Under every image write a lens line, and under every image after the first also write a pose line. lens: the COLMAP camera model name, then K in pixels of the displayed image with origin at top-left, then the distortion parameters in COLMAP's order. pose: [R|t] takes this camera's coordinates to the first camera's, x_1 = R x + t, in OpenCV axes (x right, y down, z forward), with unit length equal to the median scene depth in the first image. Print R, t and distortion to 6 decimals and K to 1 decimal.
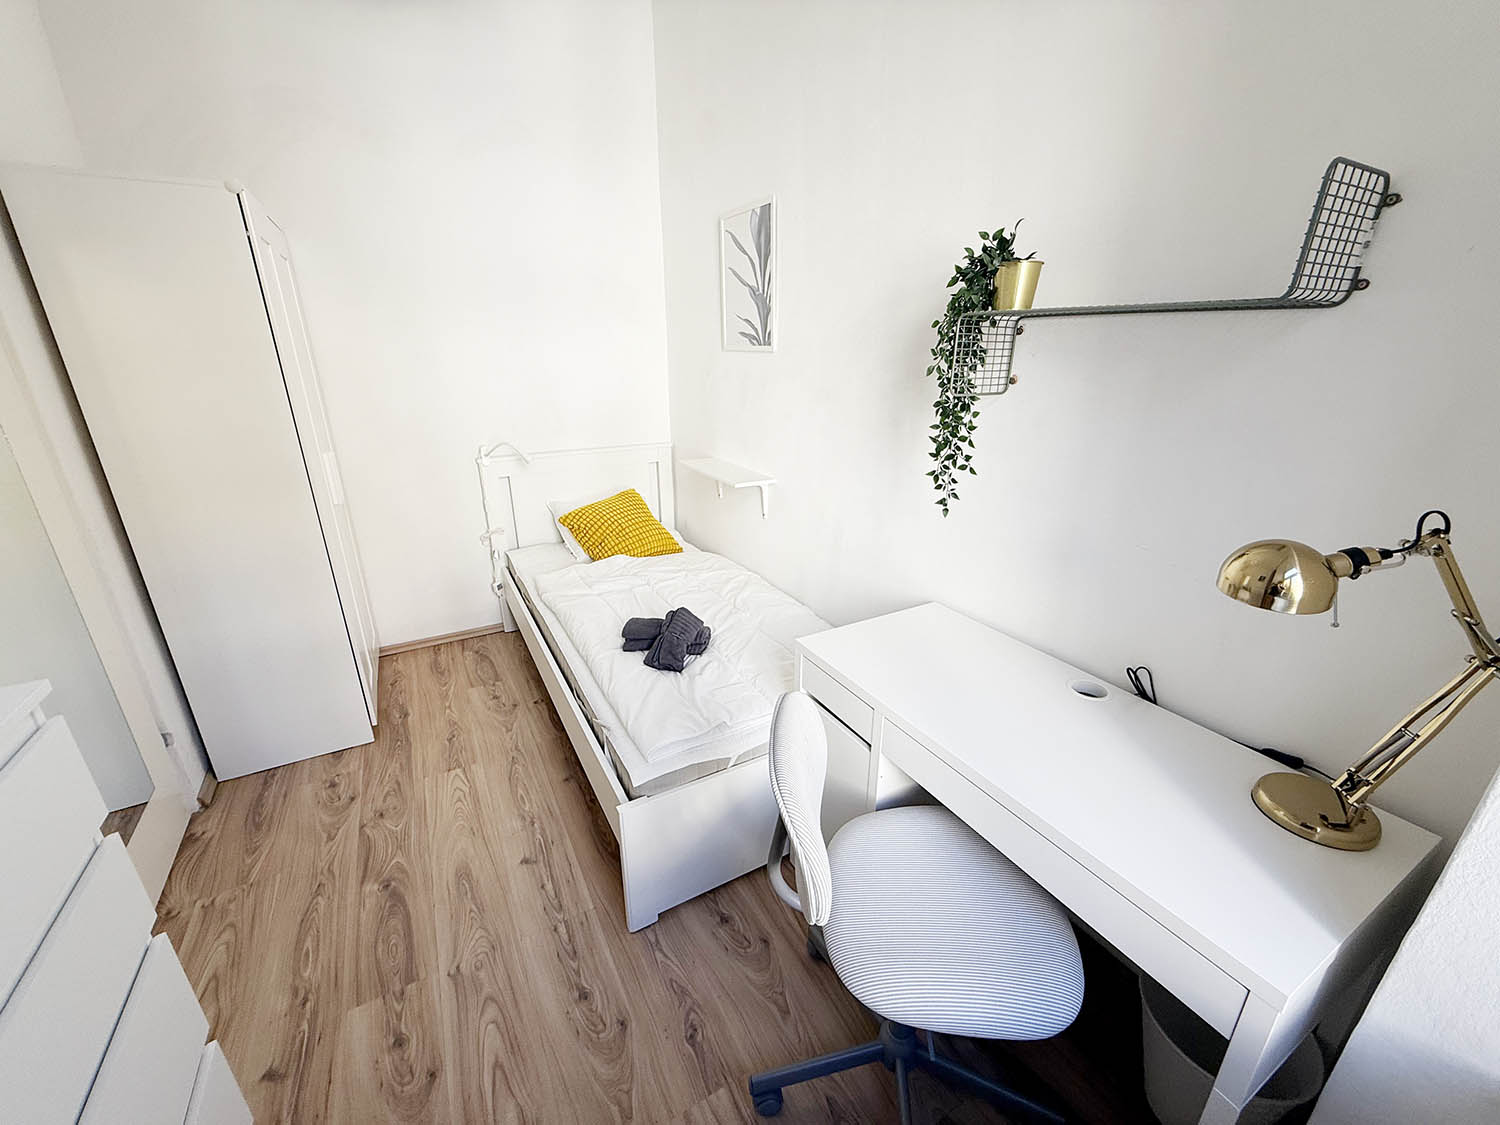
lens RADIAL K [[599.3, 0, 744.5], [0, 599.3, 564.0], [0, 0, 1]] dist [-0.001519, 0.000157]
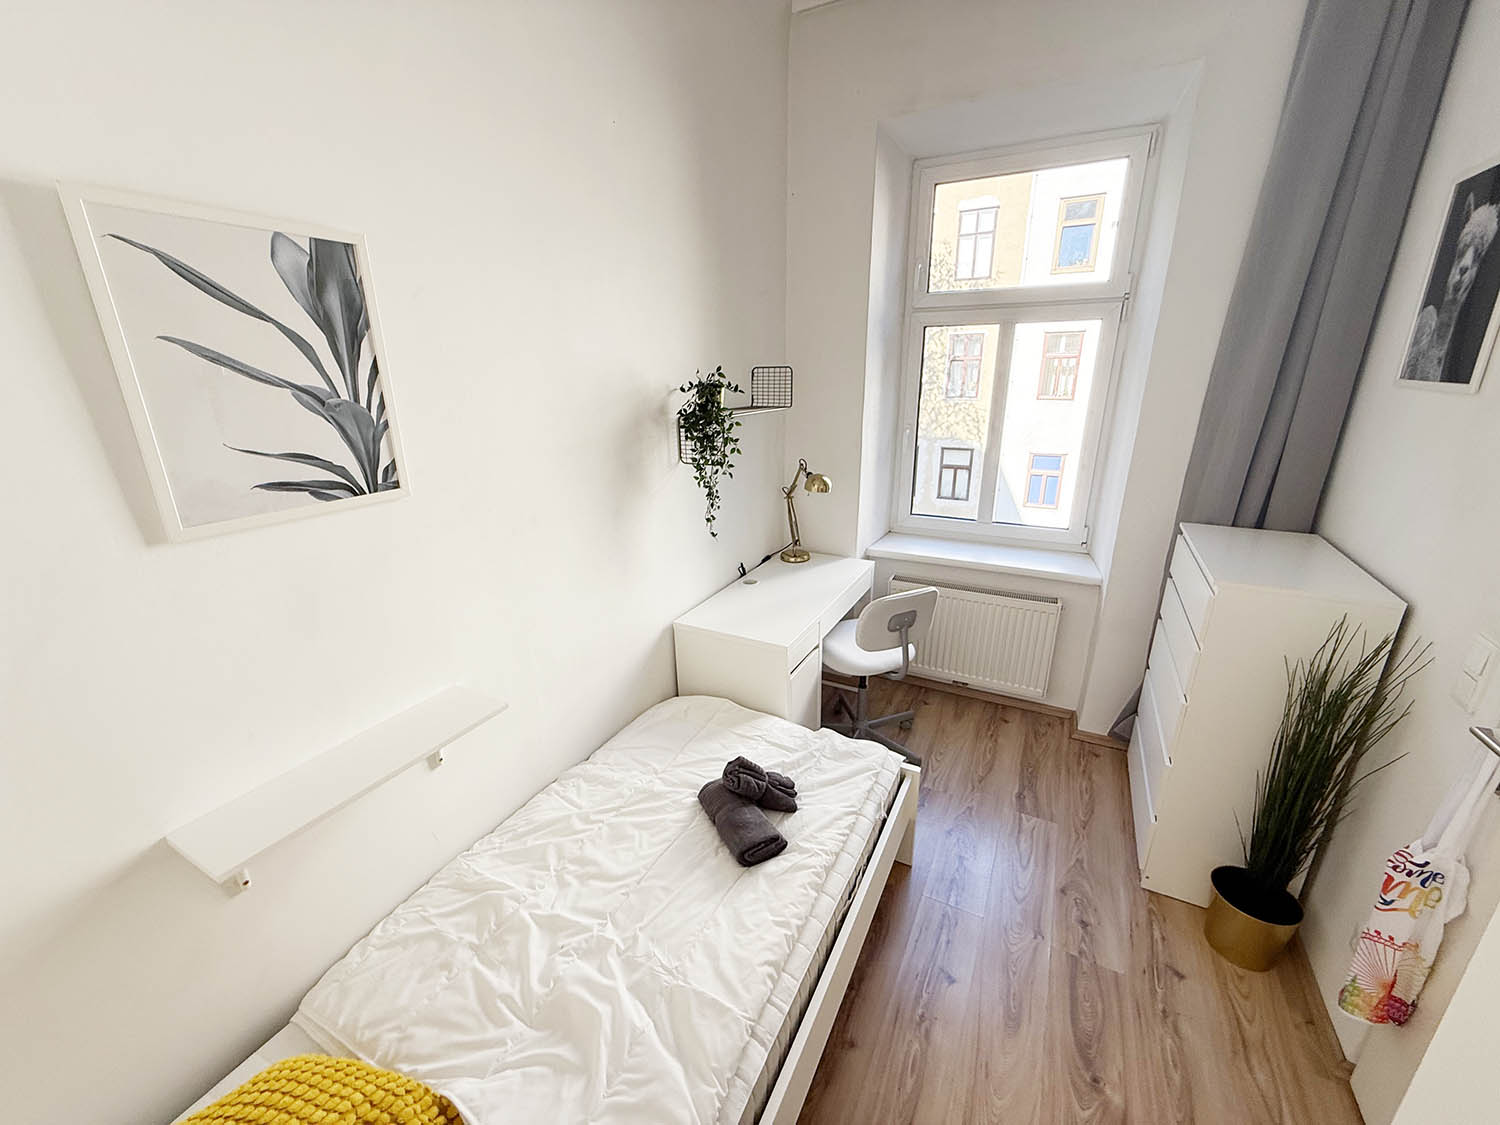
lens RADIAL K [[599.3, 0, 744.5], [0, 599.3, 564.0], [0, 0, 1]] dist [-0.001519, 0.000157]
pose [[-0.542215, -0.255530, 0.800442, -0.766009], [0.306728, 0.826698, 0.471687, -0.595425], [-0.782254, 0.501274, -0.369869, 1.247686]]
